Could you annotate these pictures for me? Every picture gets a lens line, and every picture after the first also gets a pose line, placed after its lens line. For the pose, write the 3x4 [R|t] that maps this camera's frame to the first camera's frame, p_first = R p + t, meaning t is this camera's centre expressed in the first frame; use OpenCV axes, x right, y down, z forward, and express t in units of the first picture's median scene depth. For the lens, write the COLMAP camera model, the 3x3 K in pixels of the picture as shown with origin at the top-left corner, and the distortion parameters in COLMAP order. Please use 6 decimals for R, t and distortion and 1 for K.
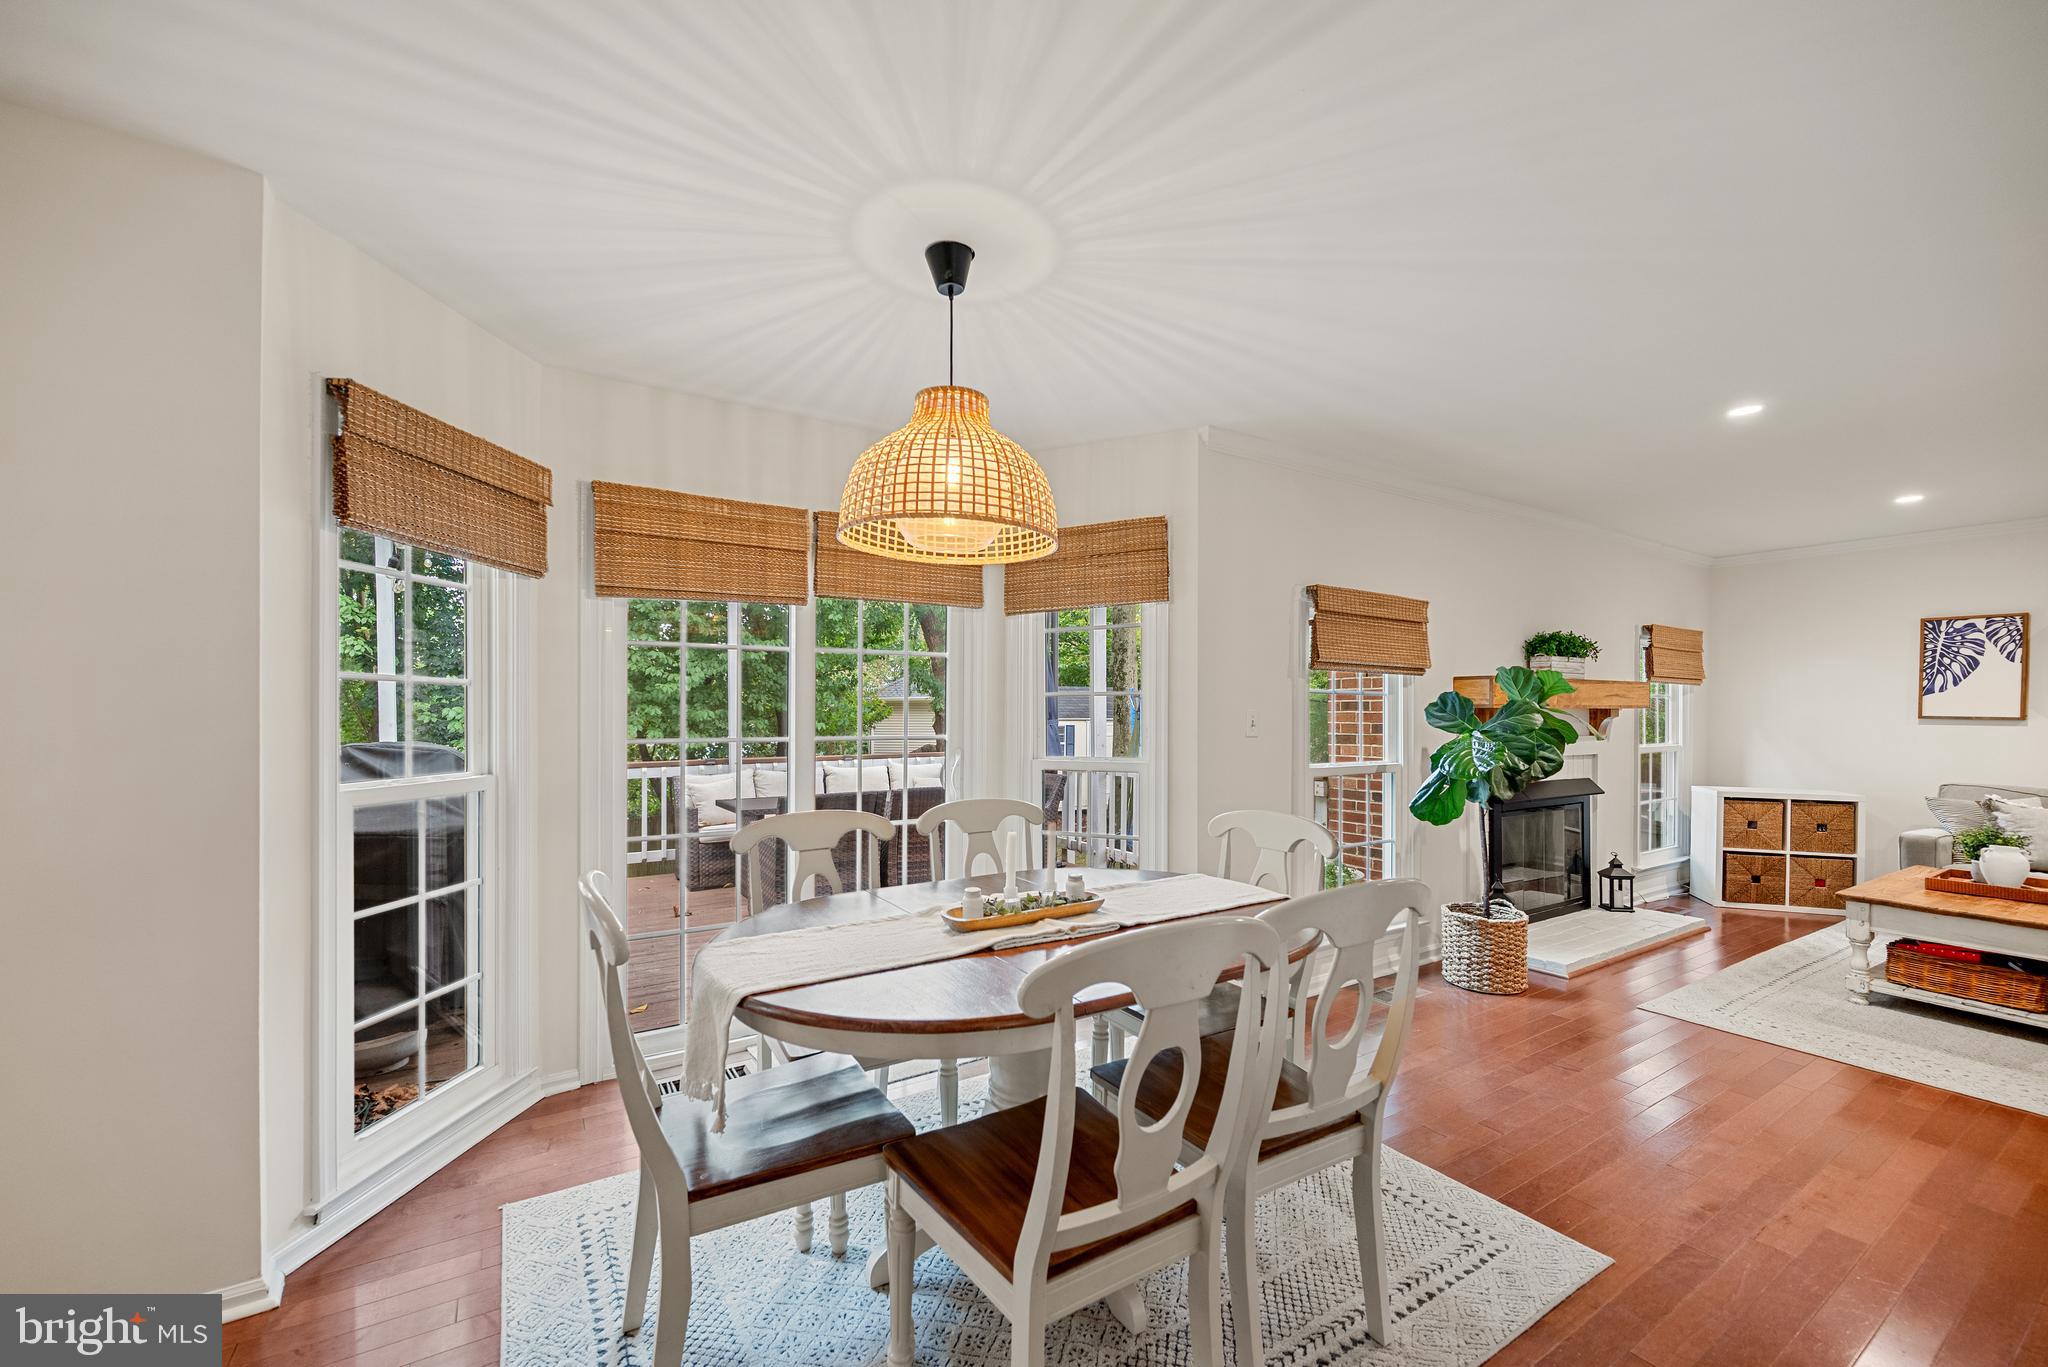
lens RADIAL K [[818.6, 0, 1024.4], [0, 818.6, 718.6], [0, 0, 1]] dist [-0.001666, 0.000243]
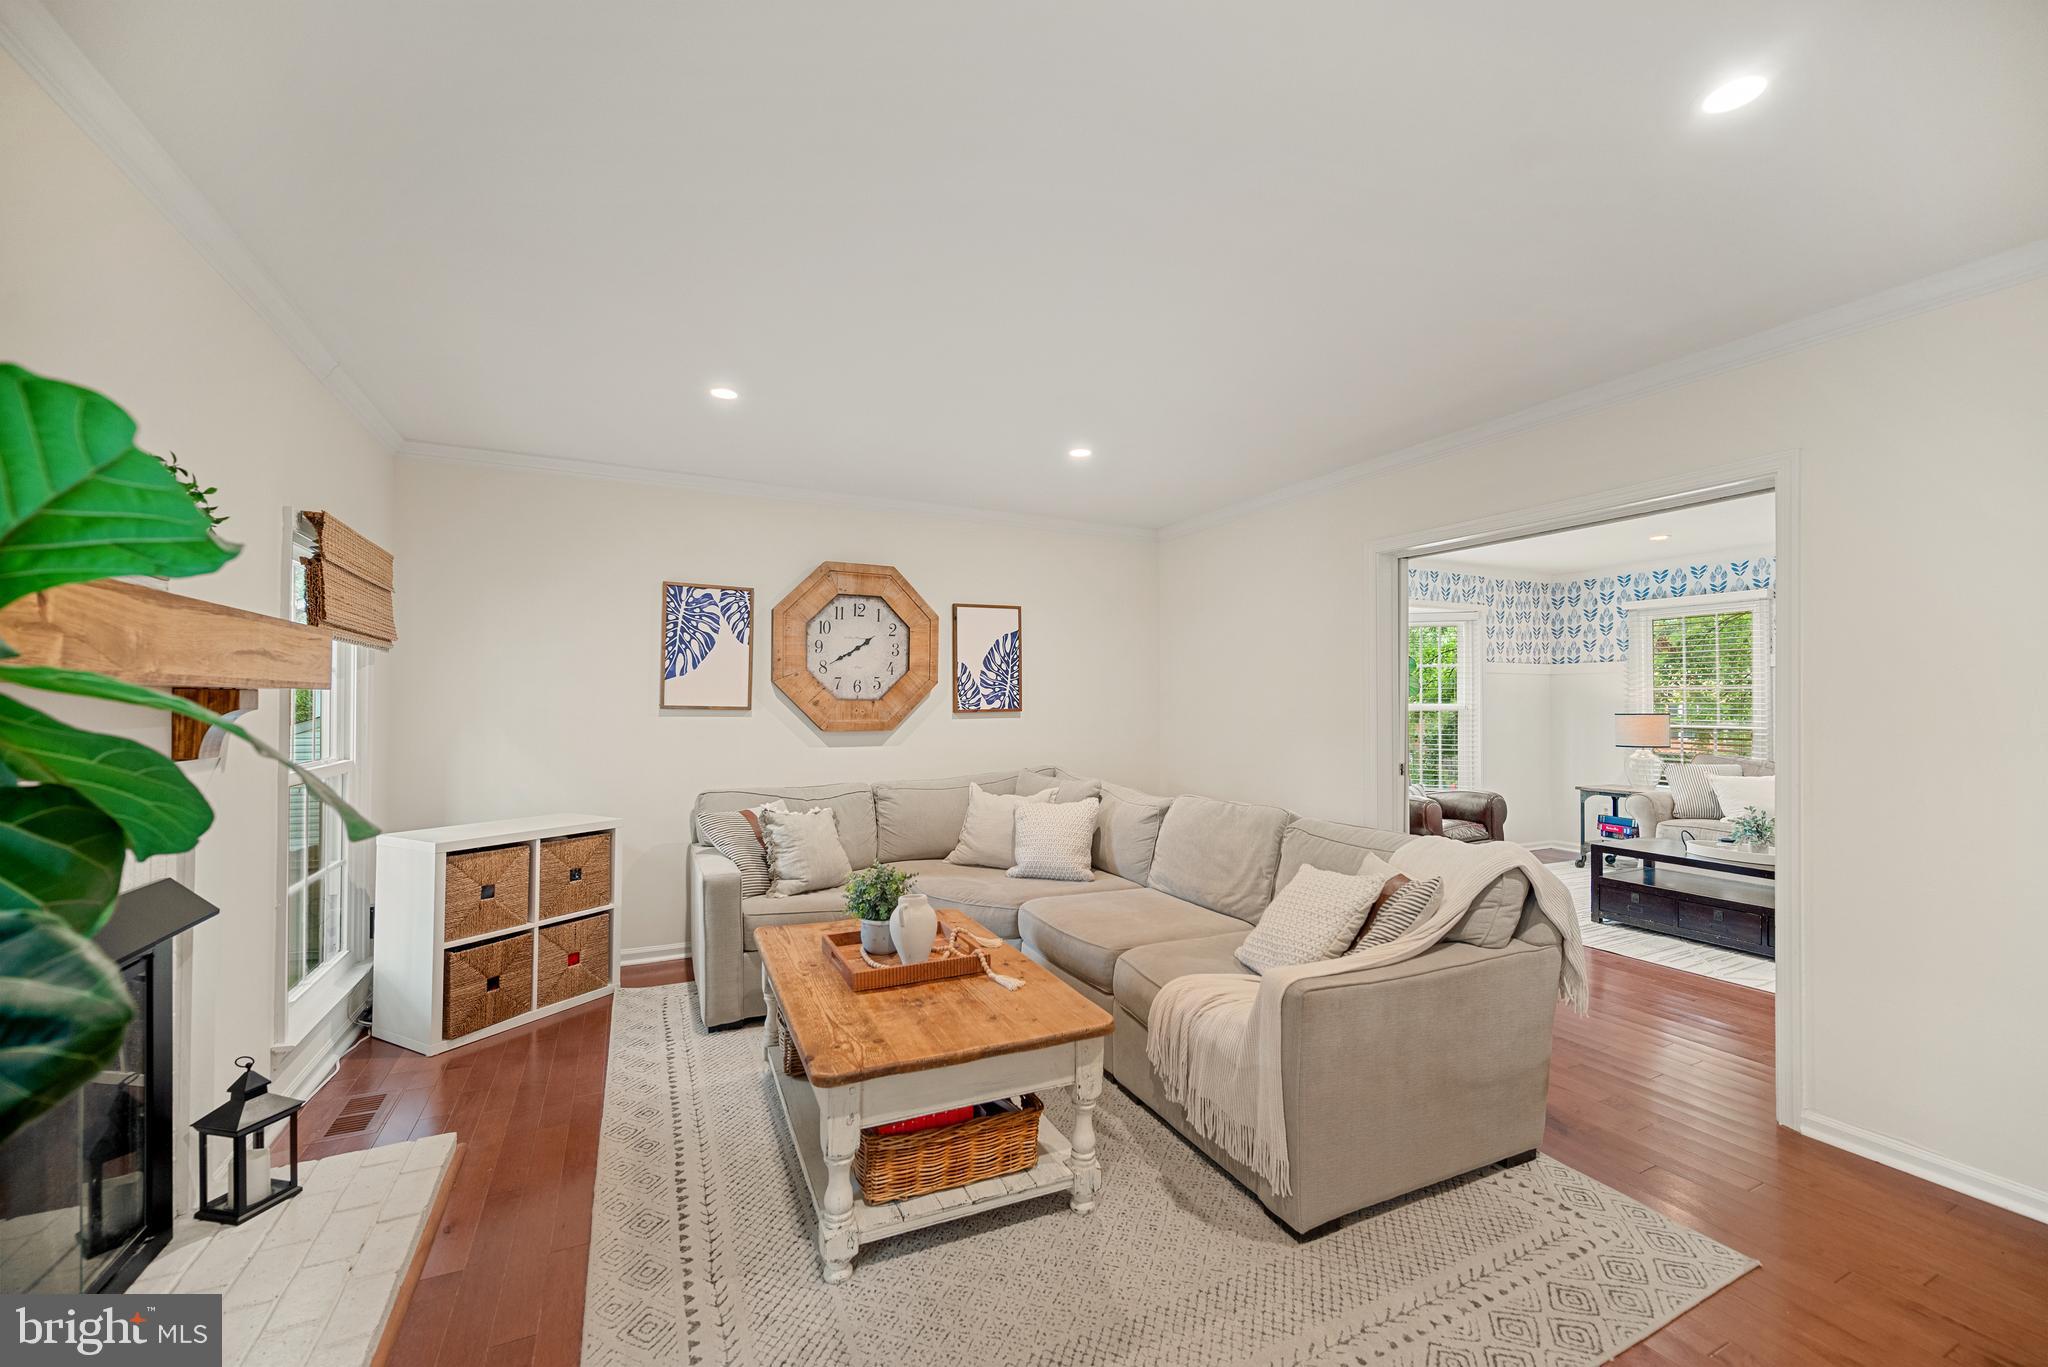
lens RADIAL K [[805.4, 0, 1023.4], [0, 805.4, 691.7], [0, 0, 1]] dist [-0.000127, -0.000333]
pose [[0.111099, 0.014005, 0.993711, 0.378332], [0.004309, 0.999885, -0.014574, -0.003631], [-0.993800, 0.005901, 0.111025, 0.586864]]
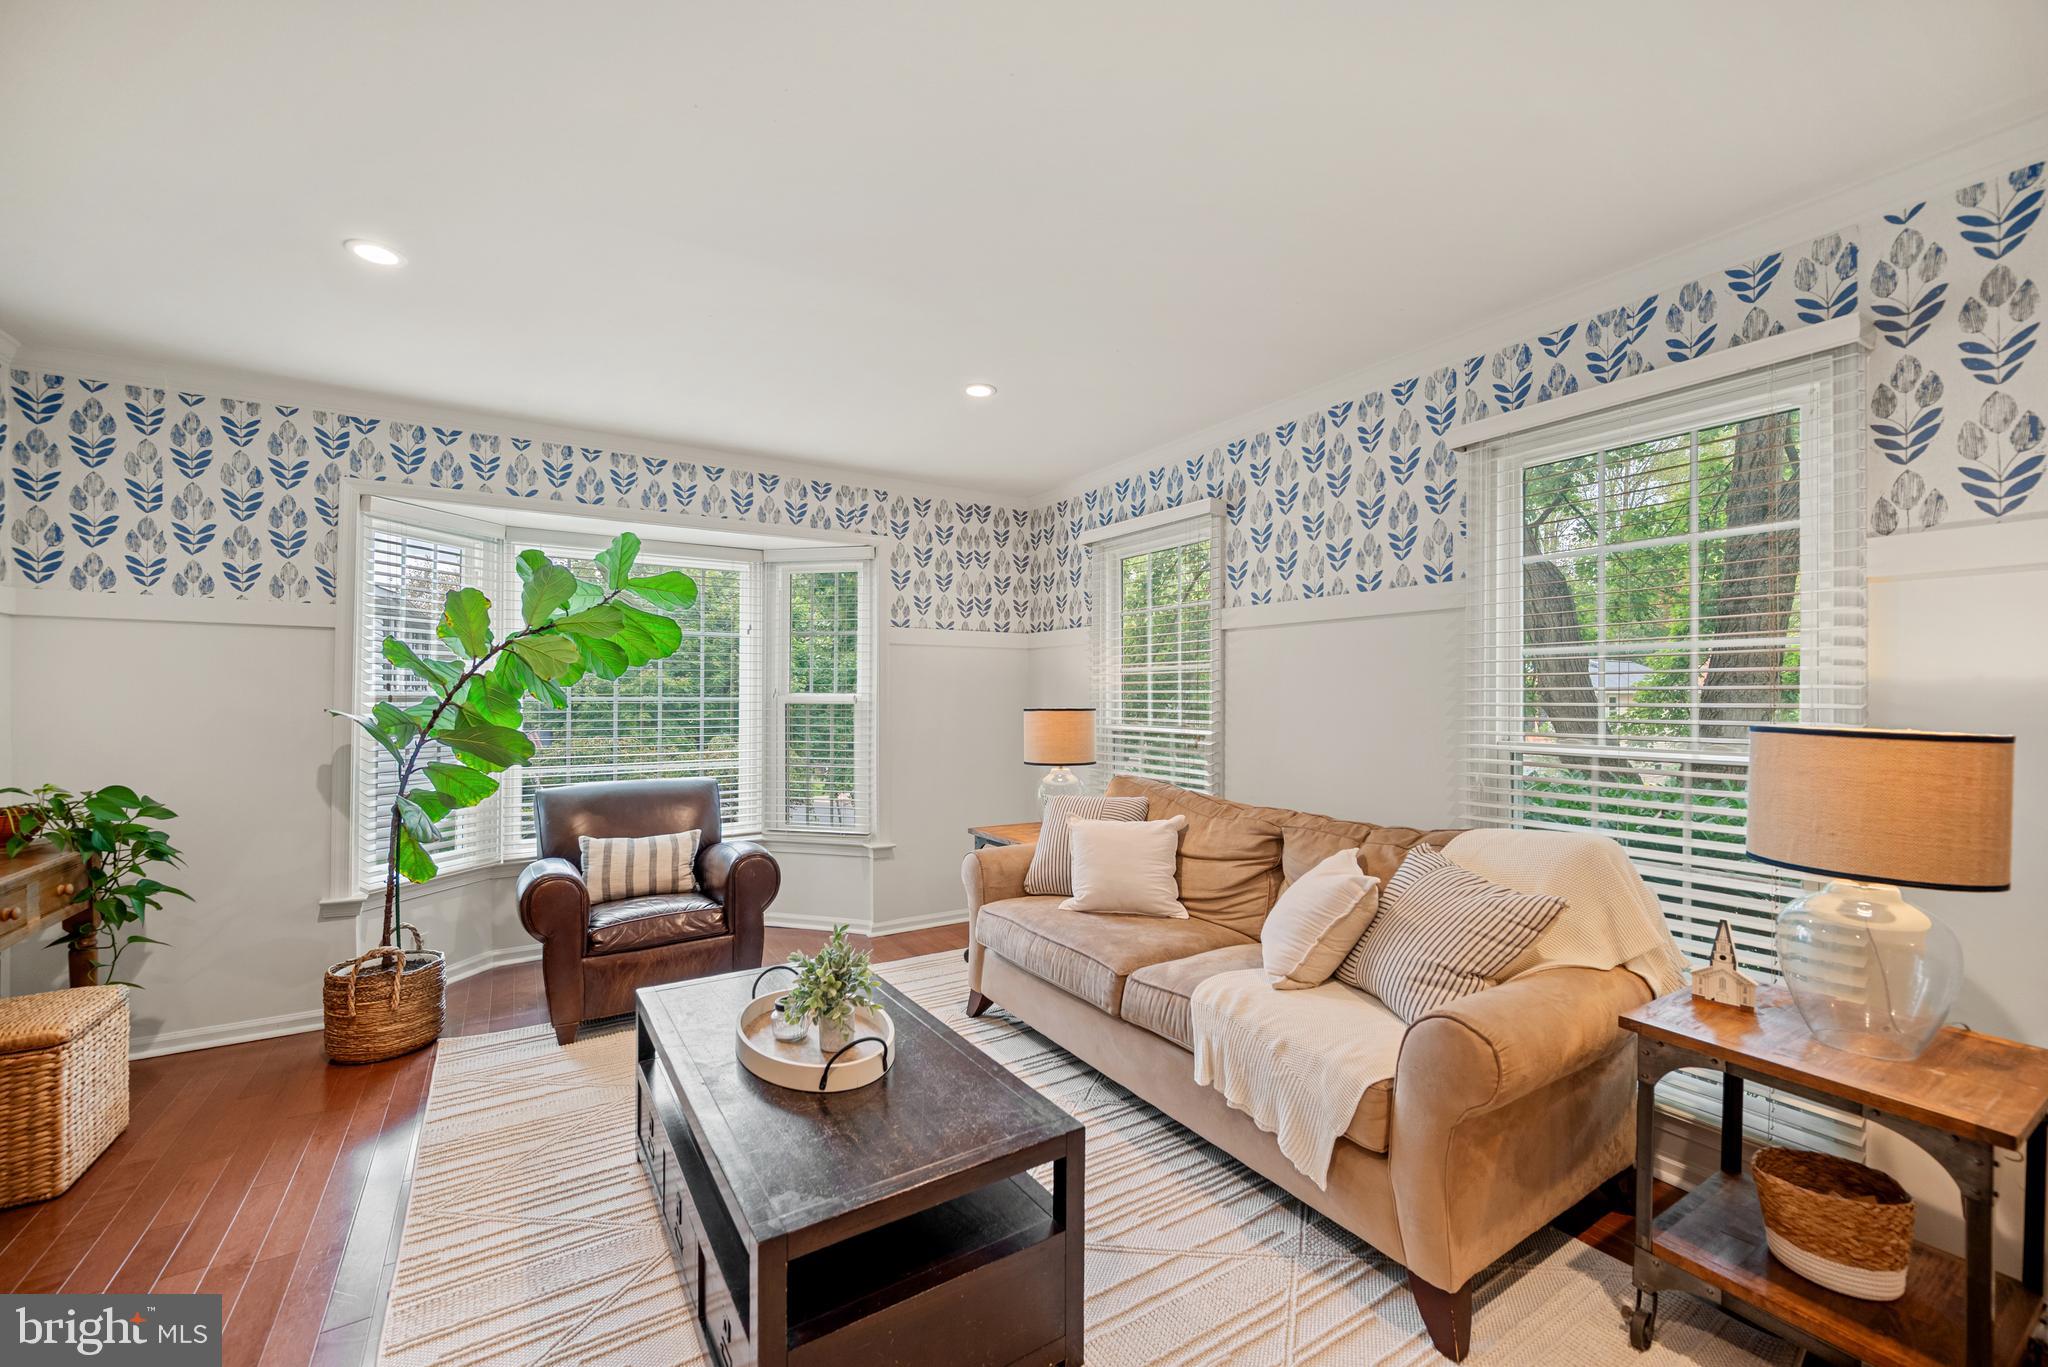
lens RADIAL K [[818.5, 0, 1024.7], [0, 818.5, 691.9], [0, 0, 1]] dist [-0.002497, 0.000771]
pose [[0.004475, 0.003765, 0.999983, 0.944391], [0.004916, 0.999981, -0.003787, 0.002916], [-0.999978, 0.004933, 0.004456, -0.185064]]
